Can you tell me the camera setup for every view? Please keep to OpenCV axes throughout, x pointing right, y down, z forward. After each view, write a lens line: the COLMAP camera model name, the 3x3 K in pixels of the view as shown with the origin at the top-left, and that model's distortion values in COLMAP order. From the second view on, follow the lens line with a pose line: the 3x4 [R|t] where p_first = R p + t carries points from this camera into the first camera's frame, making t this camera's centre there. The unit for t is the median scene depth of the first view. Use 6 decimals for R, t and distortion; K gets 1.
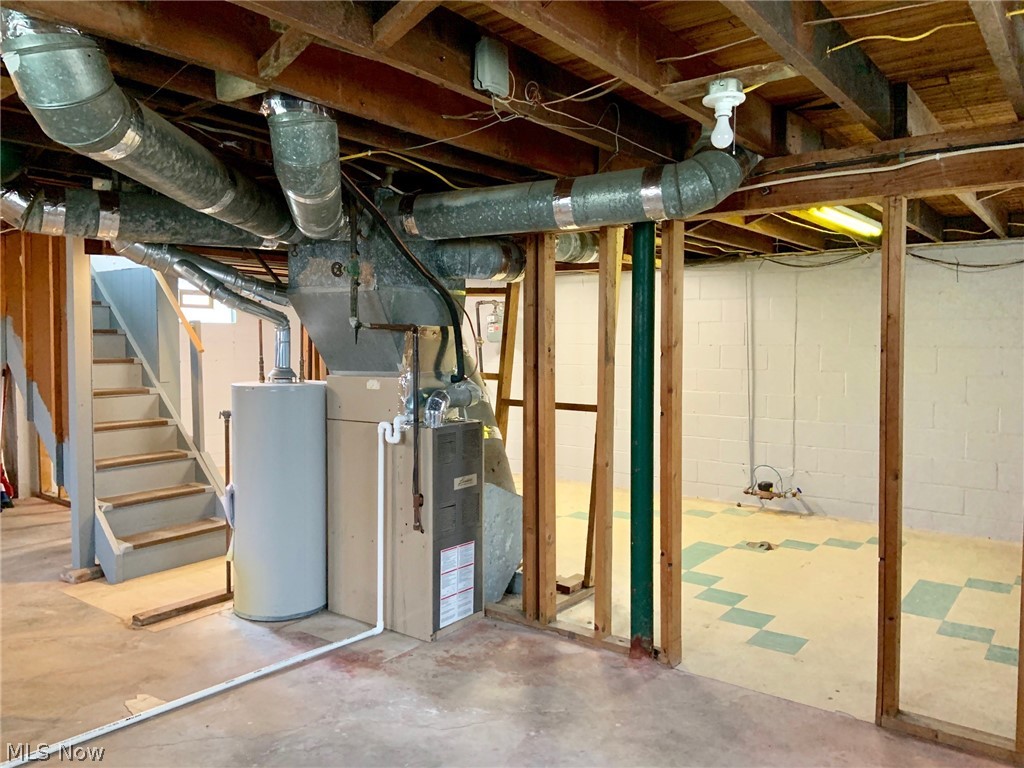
lens RADIAL K [[776.2, 0, 511.2], [0, 776.2, 377.8], [0, 0, 1]] dist [0.055276, -0.011947]
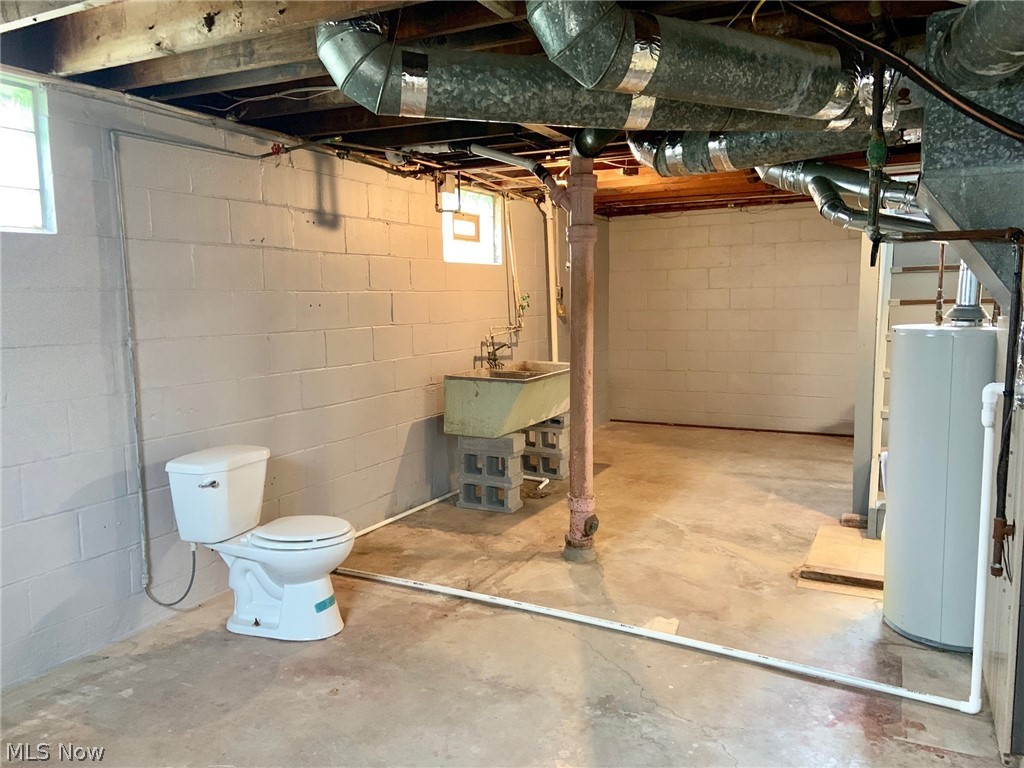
lens RADIAL K [[776.2, 0, 511.8], [0, 776.2, 390.0], [0, 0, 1]] dist [0.055276, -0.011947]
pose [[0.193748, 0.115297, -0.974253, 0.388124], [-0.040811, 0.993158, 0.109418, 0.002061], [0.980202, 0.018560, 0.197127, 0.510326]]
